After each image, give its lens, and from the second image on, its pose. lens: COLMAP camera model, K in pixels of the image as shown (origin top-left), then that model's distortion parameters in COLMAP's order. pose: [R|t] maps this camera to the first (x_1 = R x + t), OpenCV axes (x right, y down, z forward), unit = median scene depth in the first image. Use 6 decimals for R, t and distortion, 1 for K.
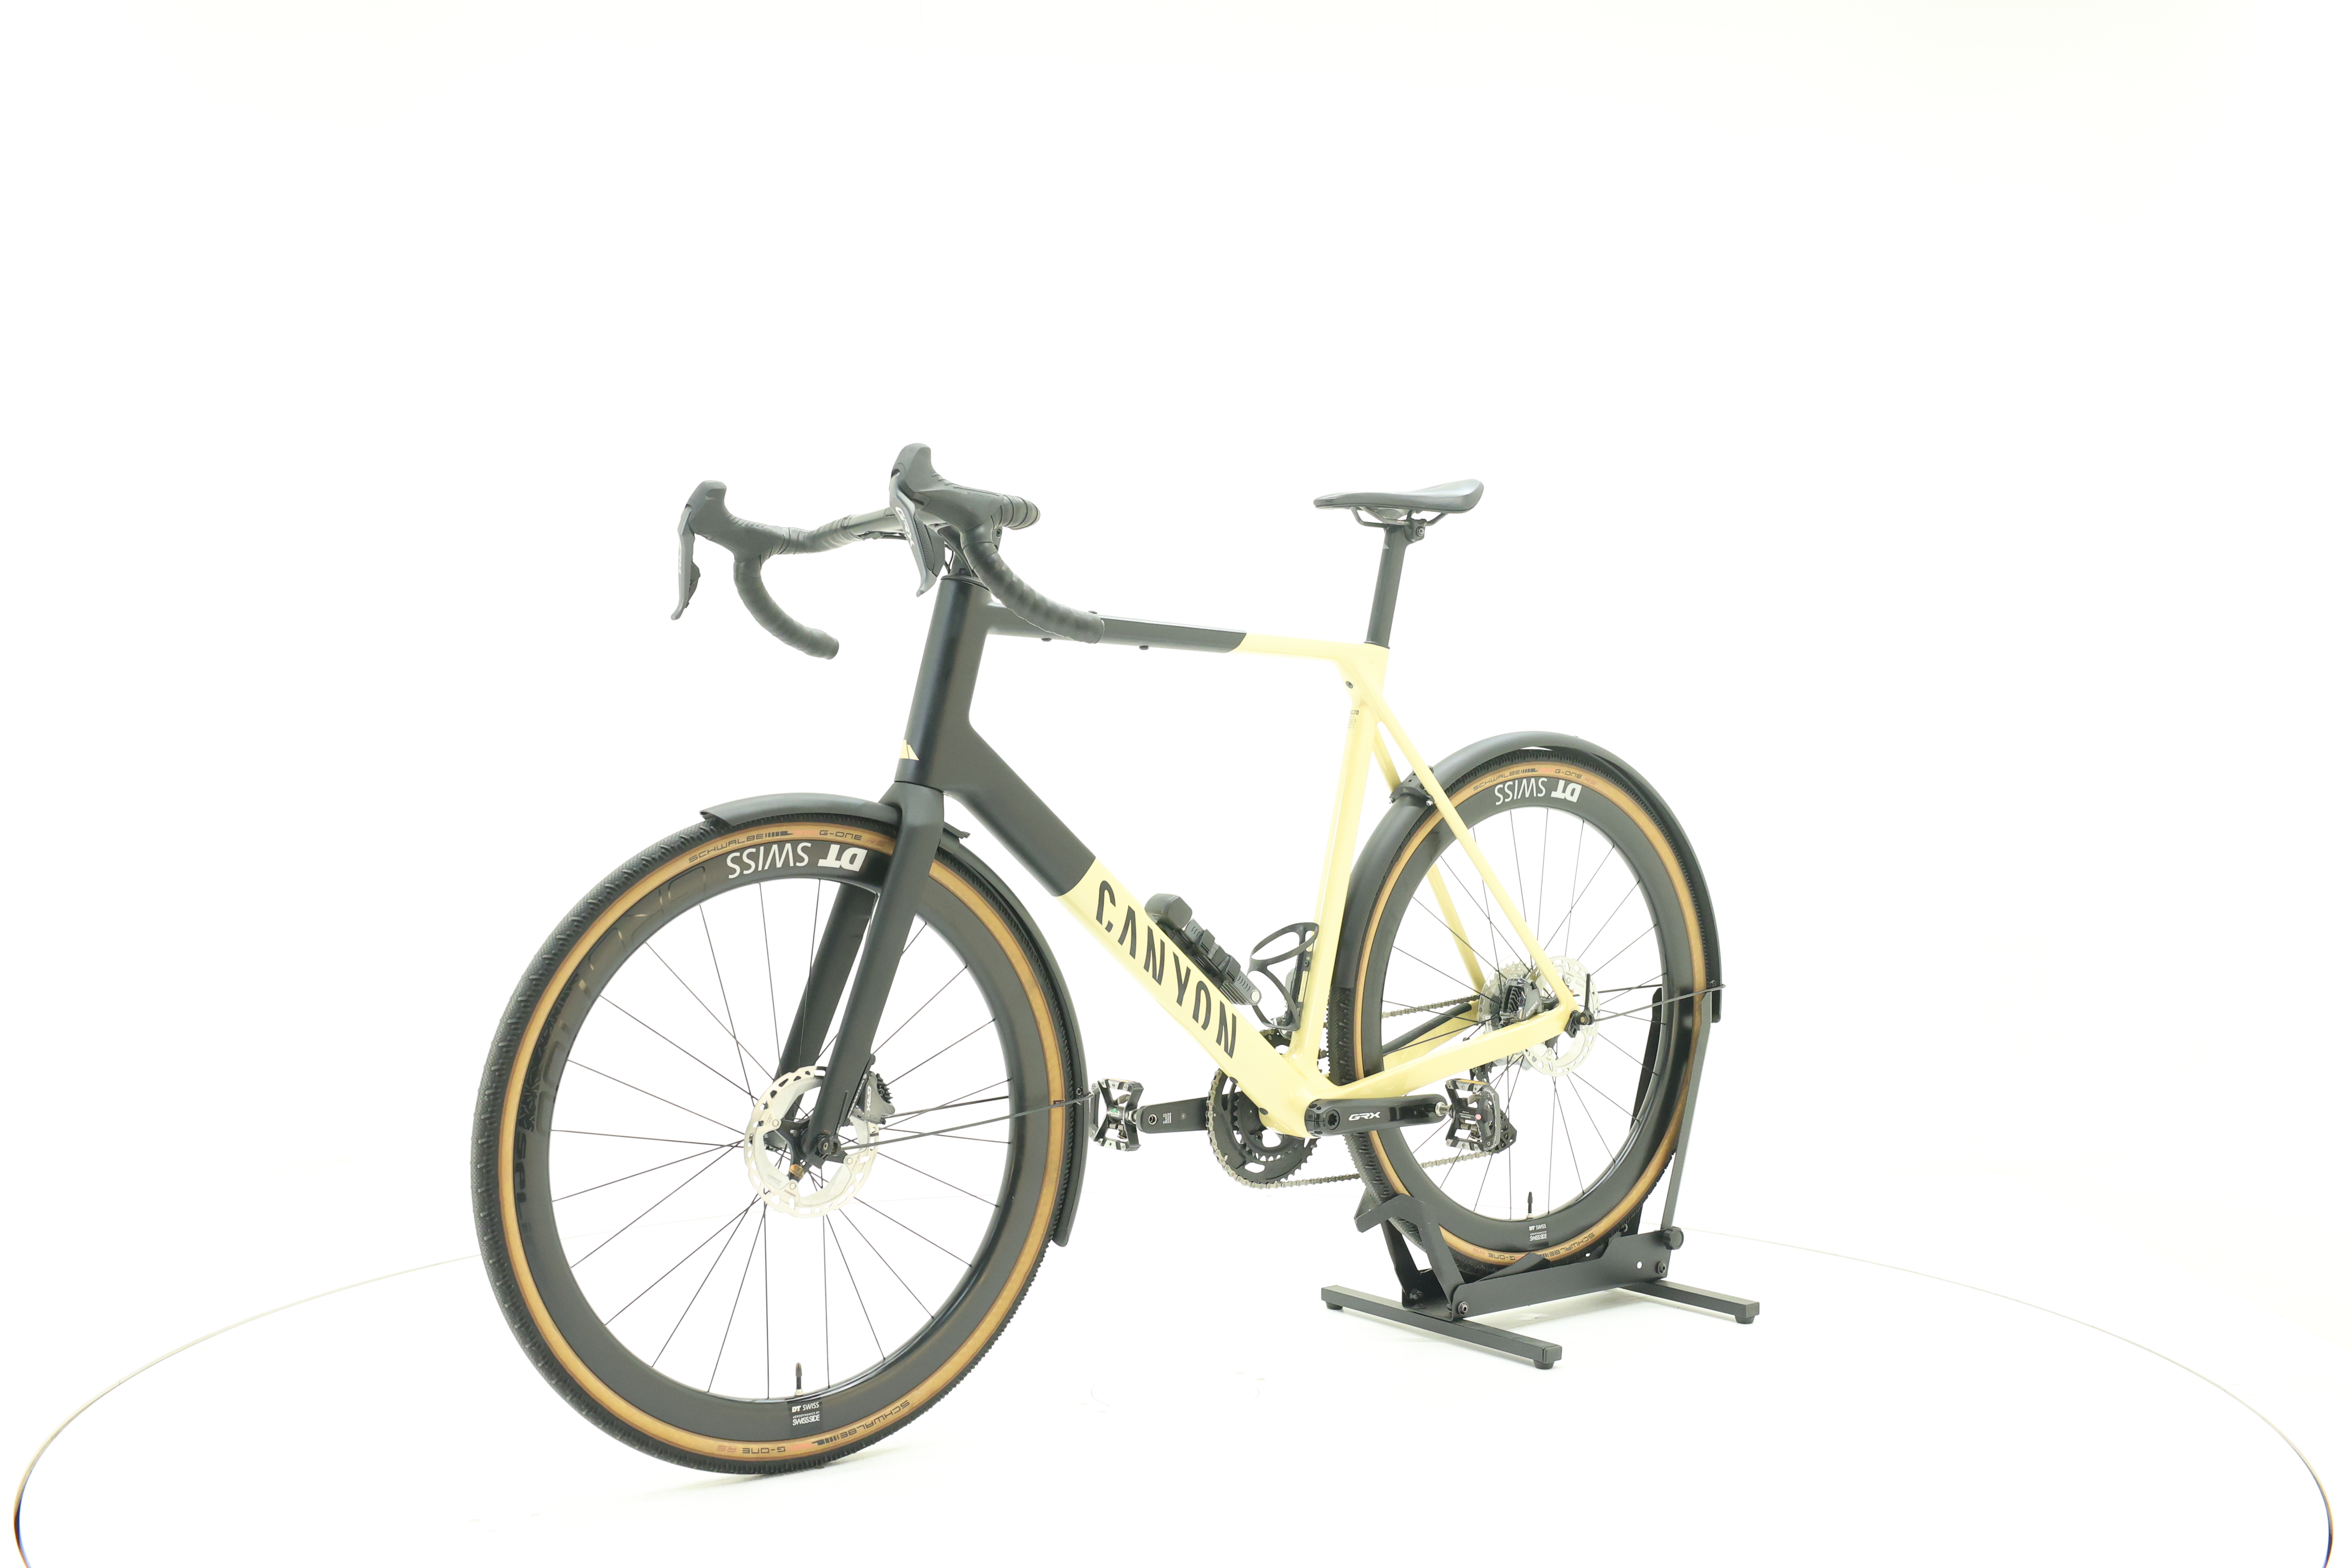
lens RADIAL K [[2501.6, 0, 1170.9], [0, 2501.6, 777.4], [0, 0, 1]] dist [-0.010585, -0.002401]
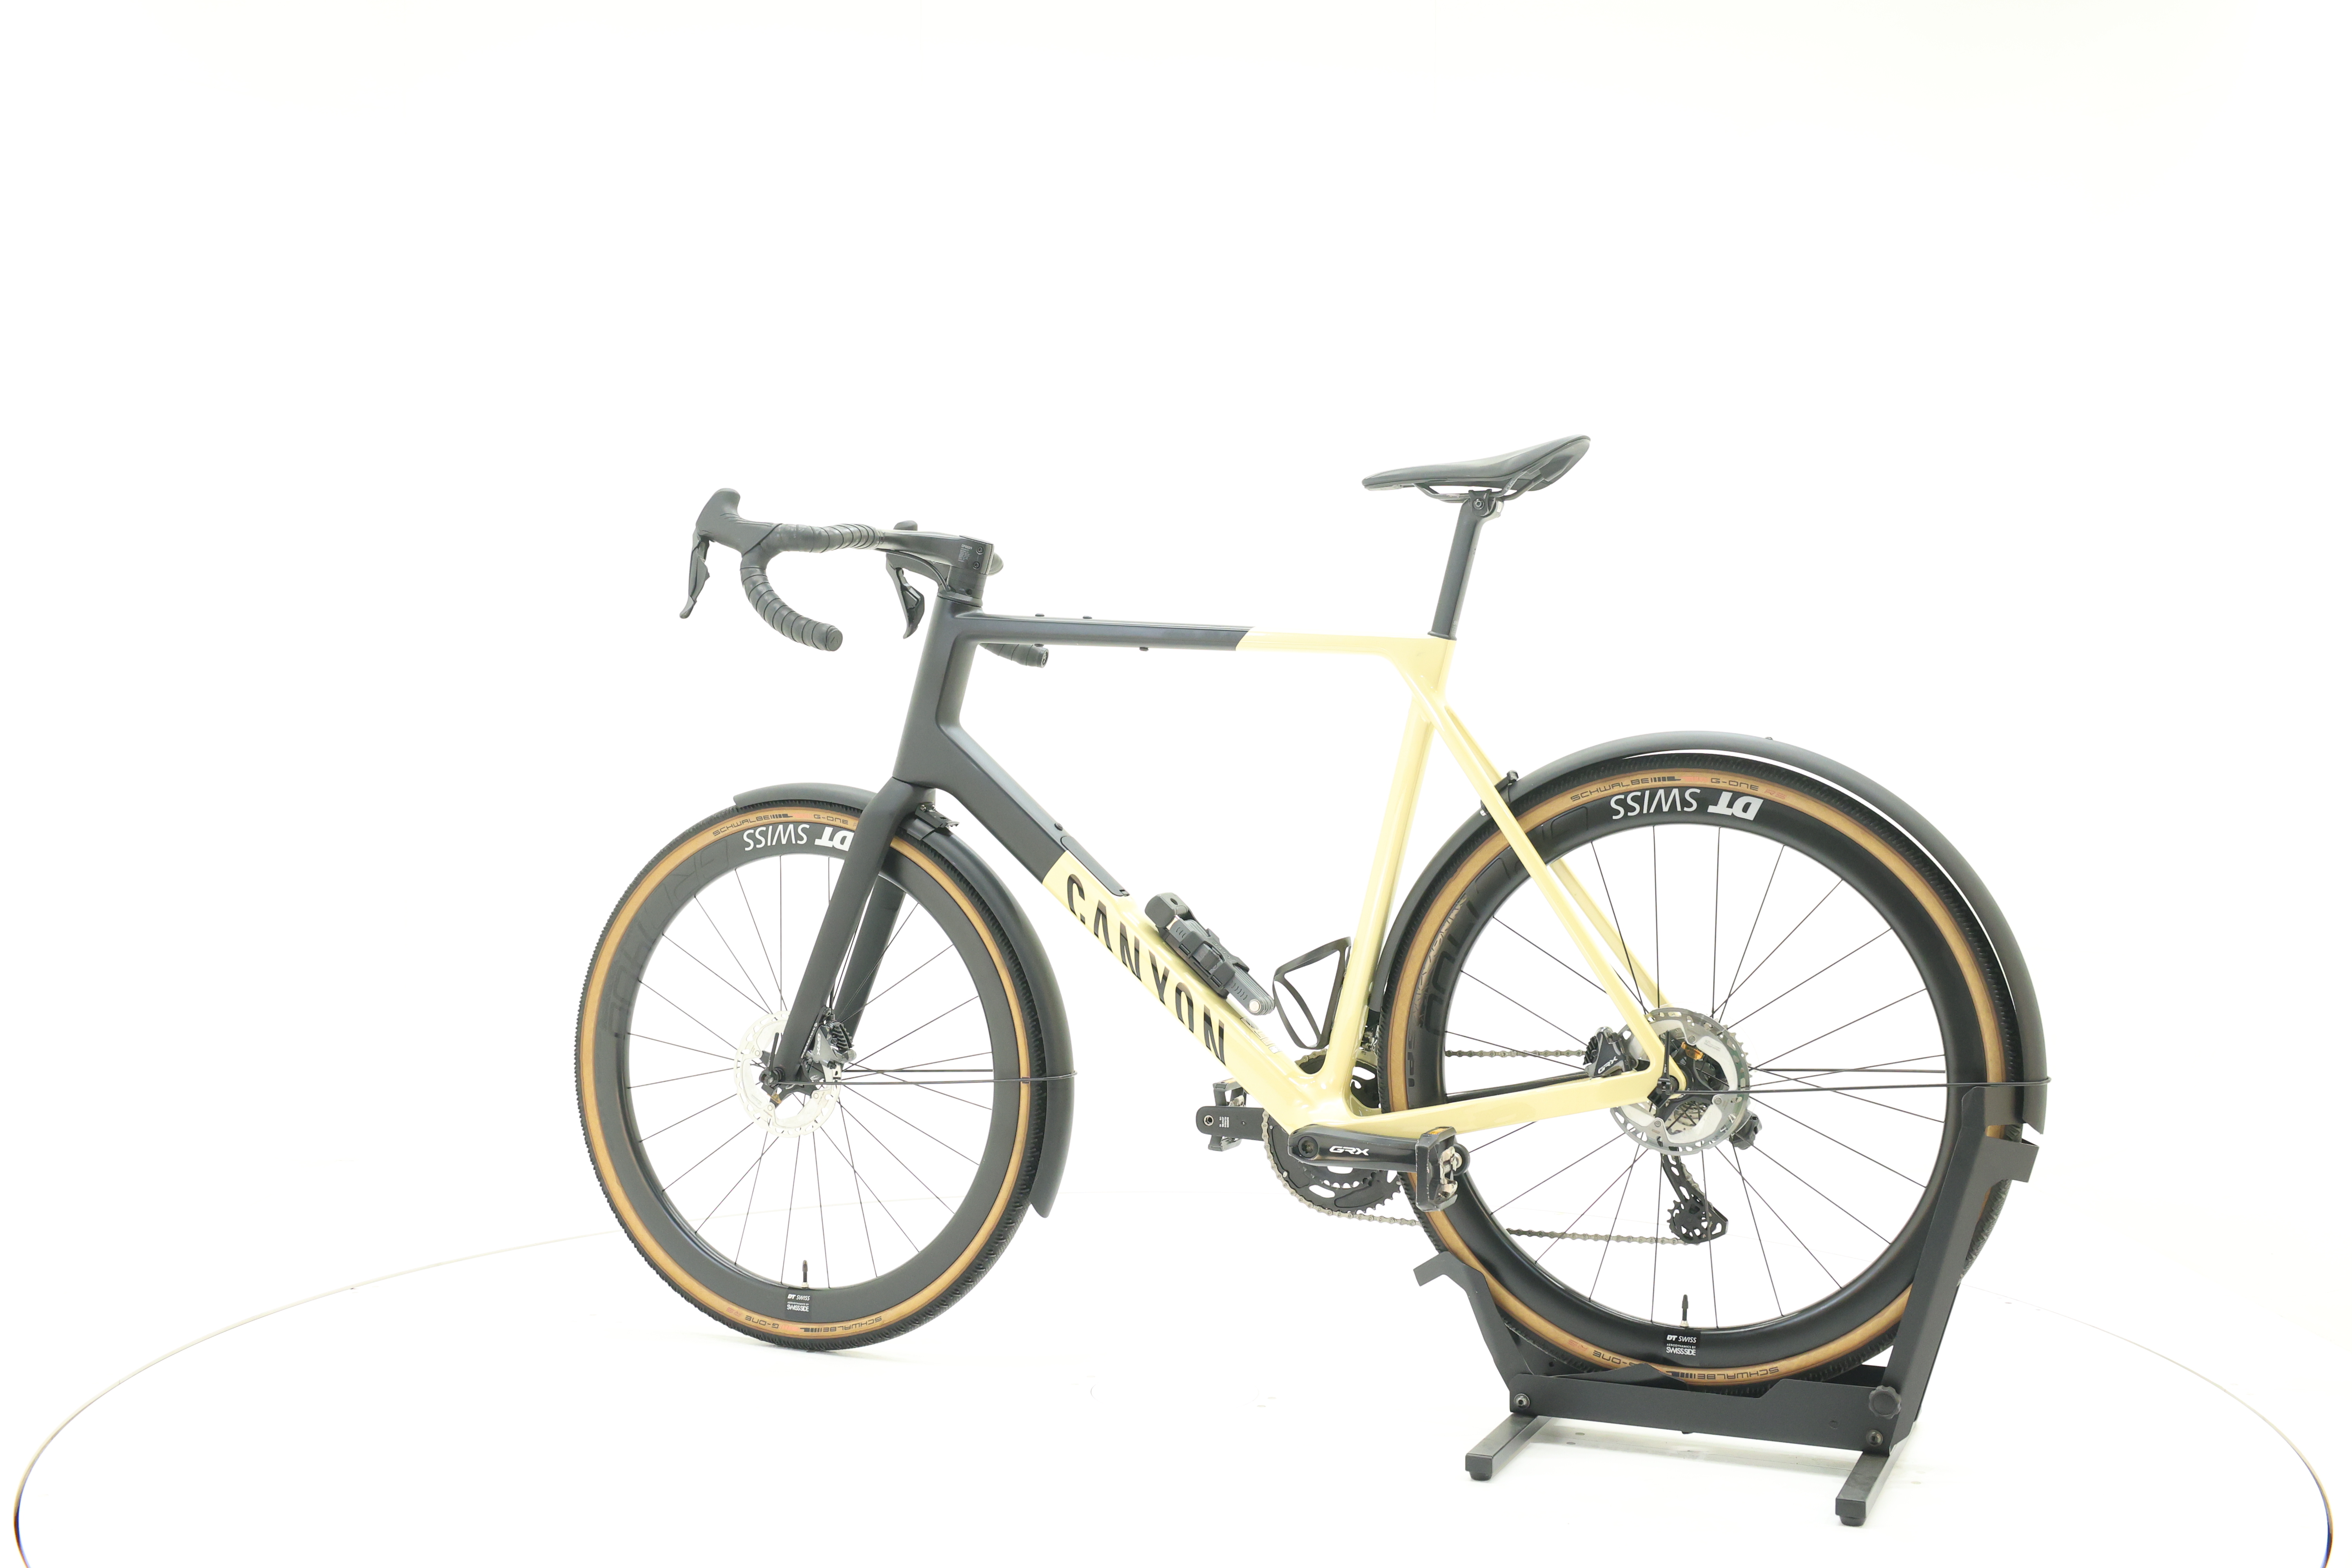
lens RADIAL K [[2501.6, 0, 1170.9], [0, 2501.6, 777.4], [0, 0, 1]] dist [-0.010585, -0.002401]
pose [[0.481261, 0.013705, -0.876470, 0.878364], [-0.018147, 0.999819, 0.005670, -0.005587], [0.876390, 0.013177, 0.481423, 0.516449]]
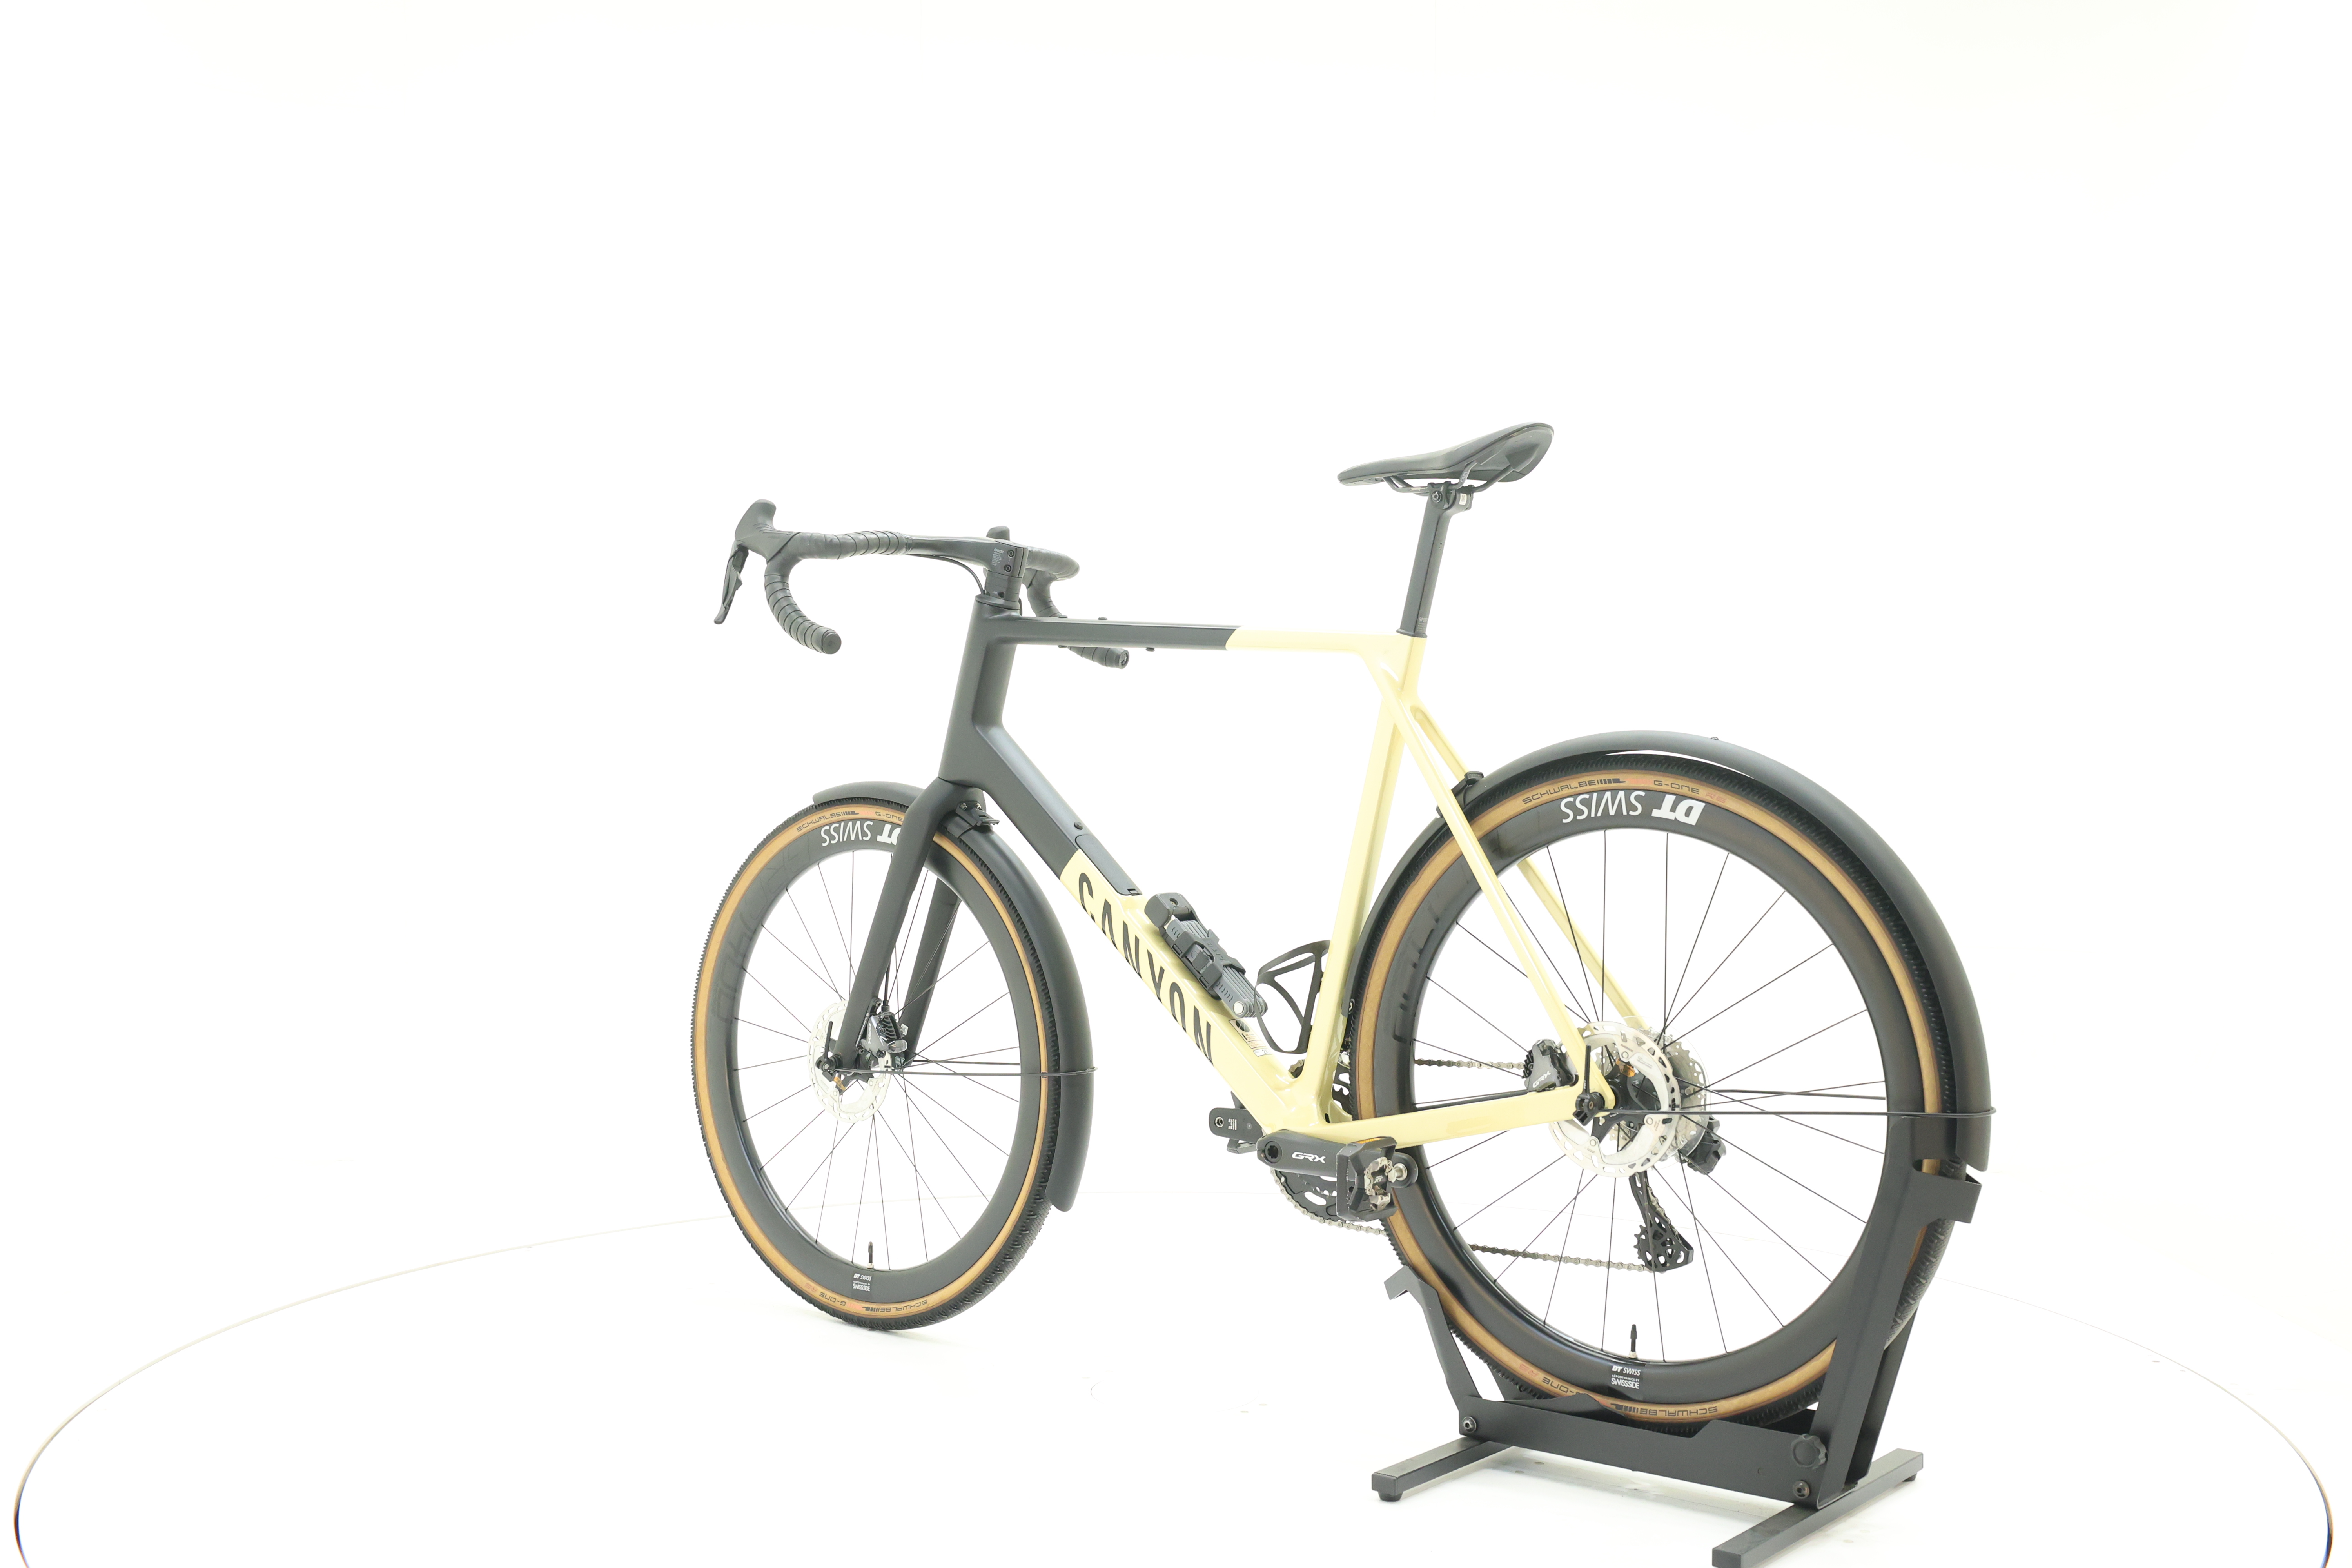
lens RADIAL K [[2501.6, 0, 1170.9], [0, 2501.6, 777.4], [0, 0, 1]] dist [-0.010585, -0.002401]
pose [[0.233044, 0.013985, -0.972366, 0.974970], [-0.021014, 0.999736, 0.009342, -0.009240], [0.972239, 0.018256, 0.233277, 0.764452]]
